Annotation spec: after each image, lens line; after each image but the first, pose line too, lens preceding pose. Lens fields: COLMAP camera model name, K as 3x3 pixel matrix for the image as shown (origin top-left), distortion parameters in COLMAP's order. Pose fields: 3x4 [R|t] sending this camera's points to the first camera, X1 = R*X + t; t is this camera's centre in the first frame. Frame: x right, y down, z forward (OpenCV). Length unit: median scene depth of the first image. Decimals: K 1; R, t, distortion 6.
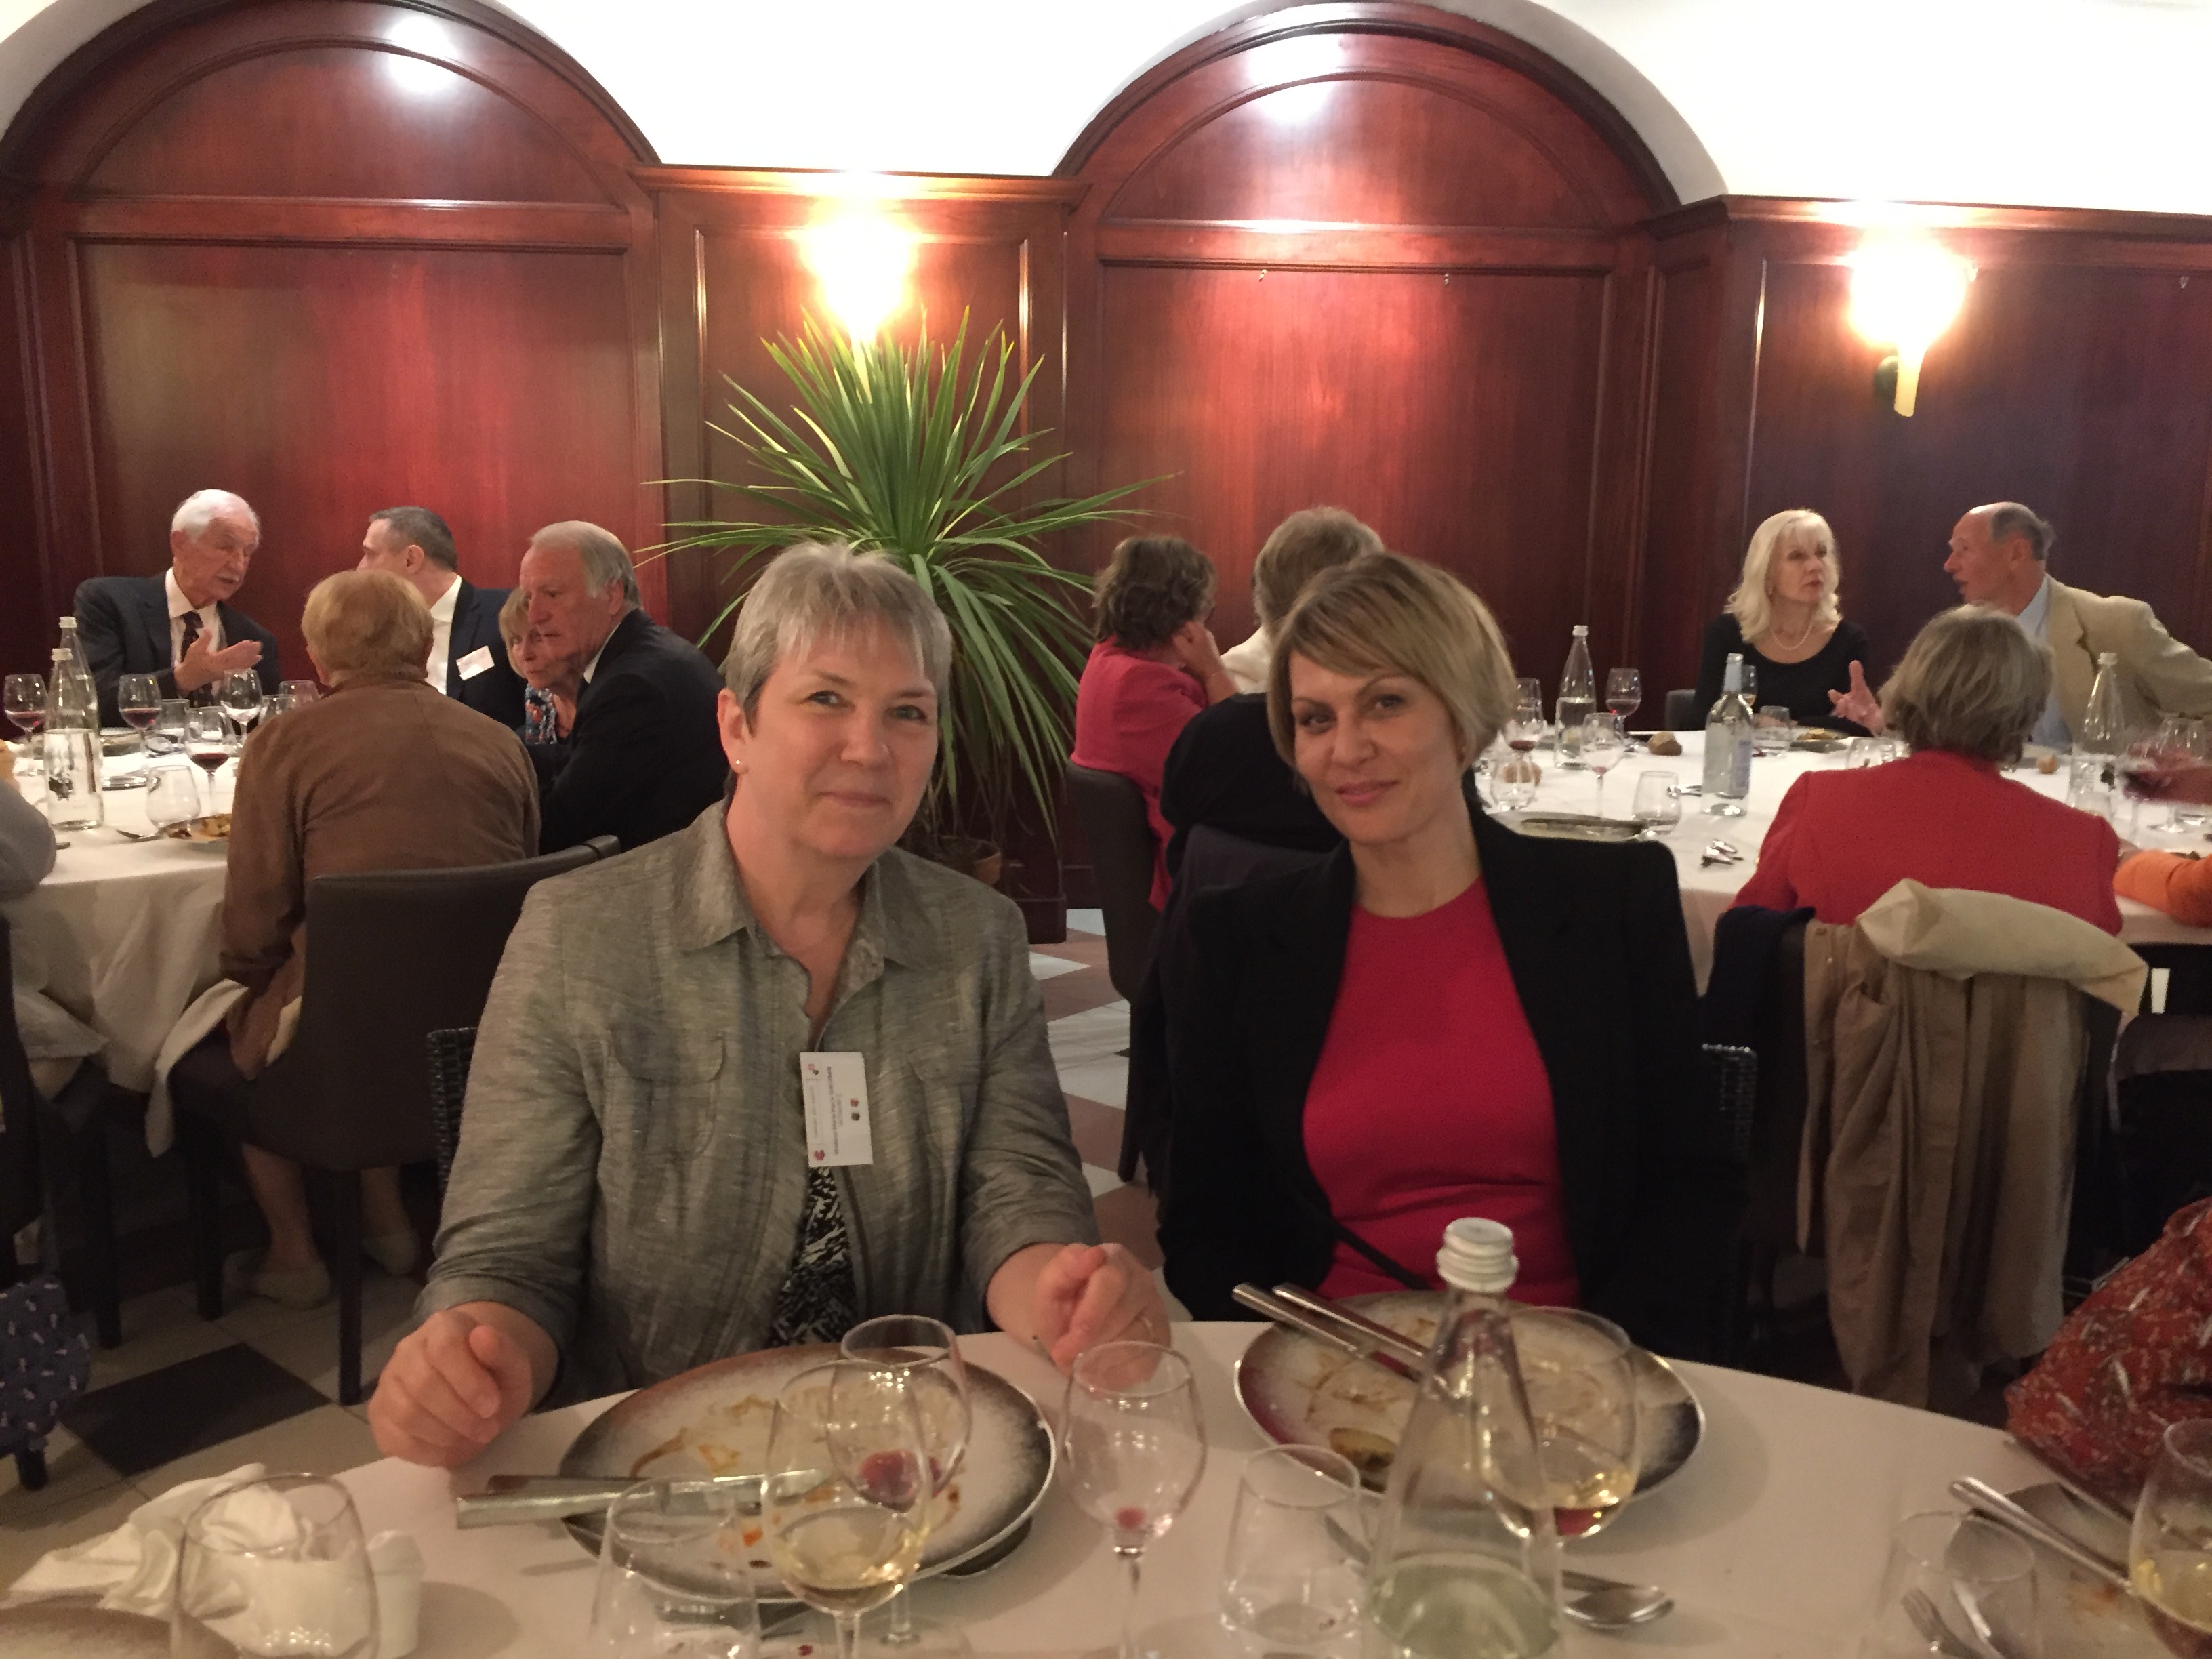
lens RADIAL K [[1885.3, 0, 1105.1], [0, 1885.3, 824.3], [0, 0, 1]] dist [0.050732, -0.047293]
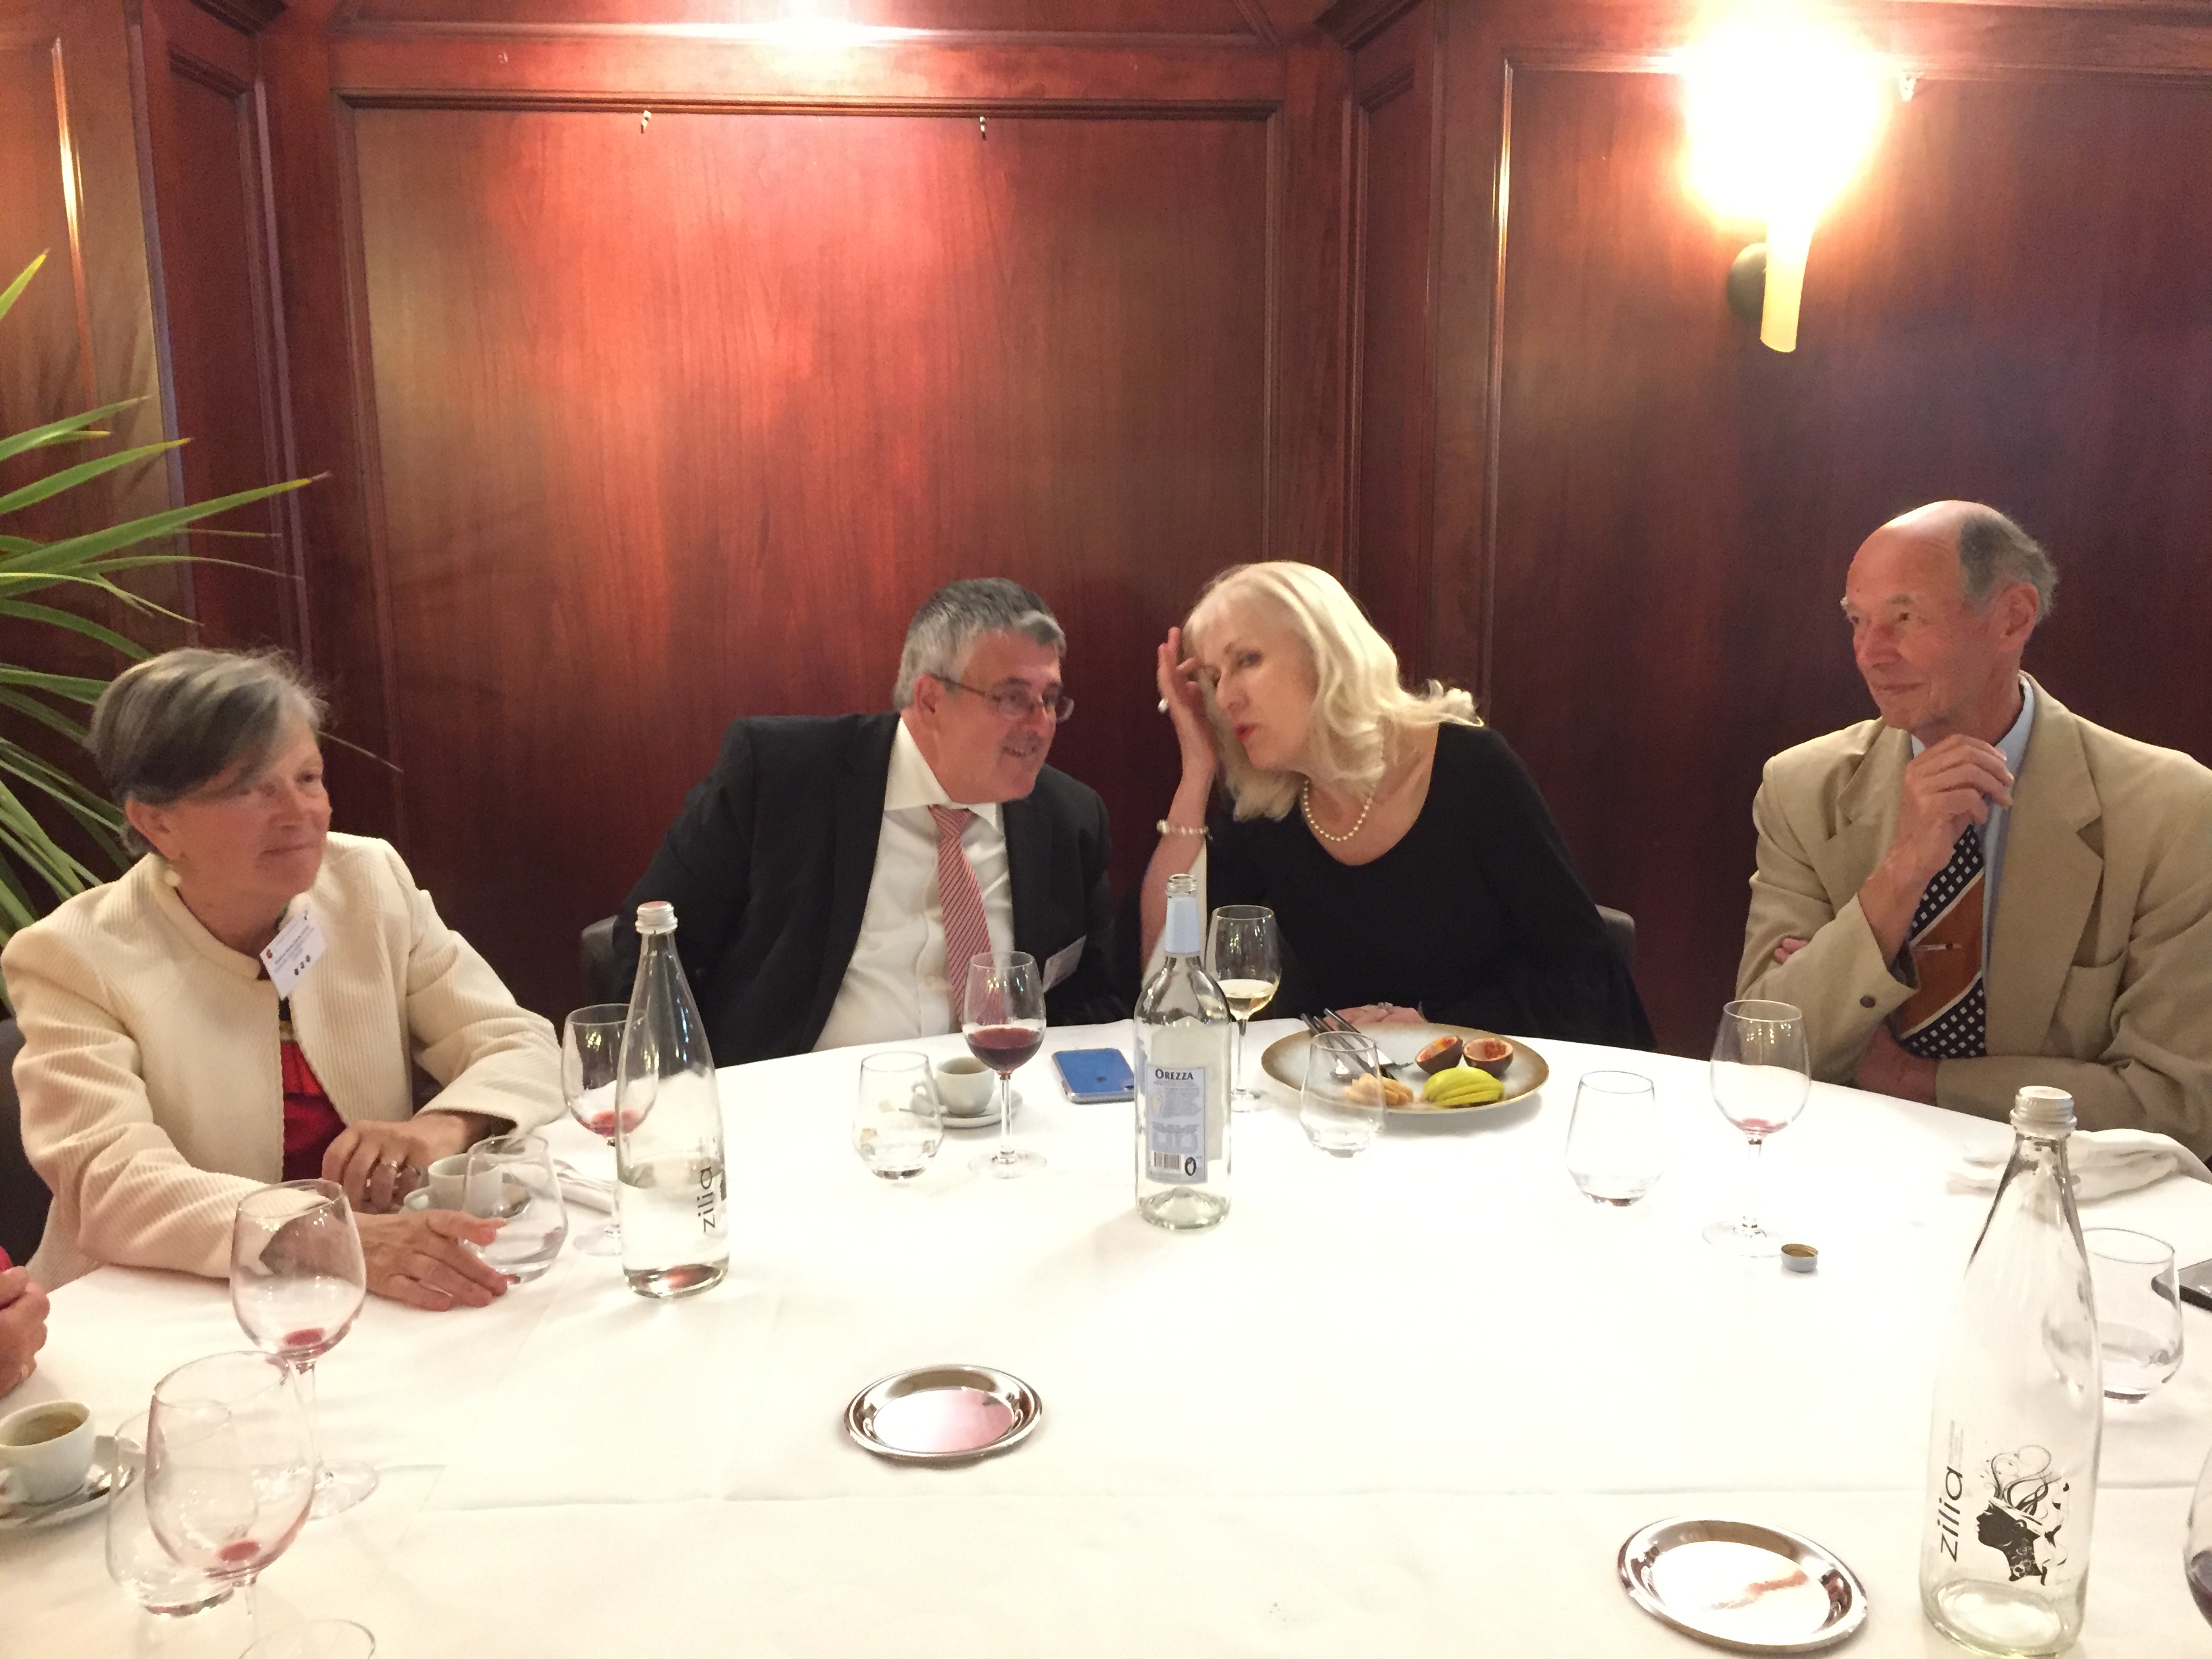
lens RADIAL K [[1885.3, 0, 1109.1], [0, 1885.3, 835.1], [0, 0, 1]] dist [0.050732, -0.047293]
pose [[0.999299, -0.009208, -0.036280, 0.237074], [0.009698, 0.999864, 0.013357, -0.082431], [0.036152, -0.013699, 0.999252, 0.429994]]
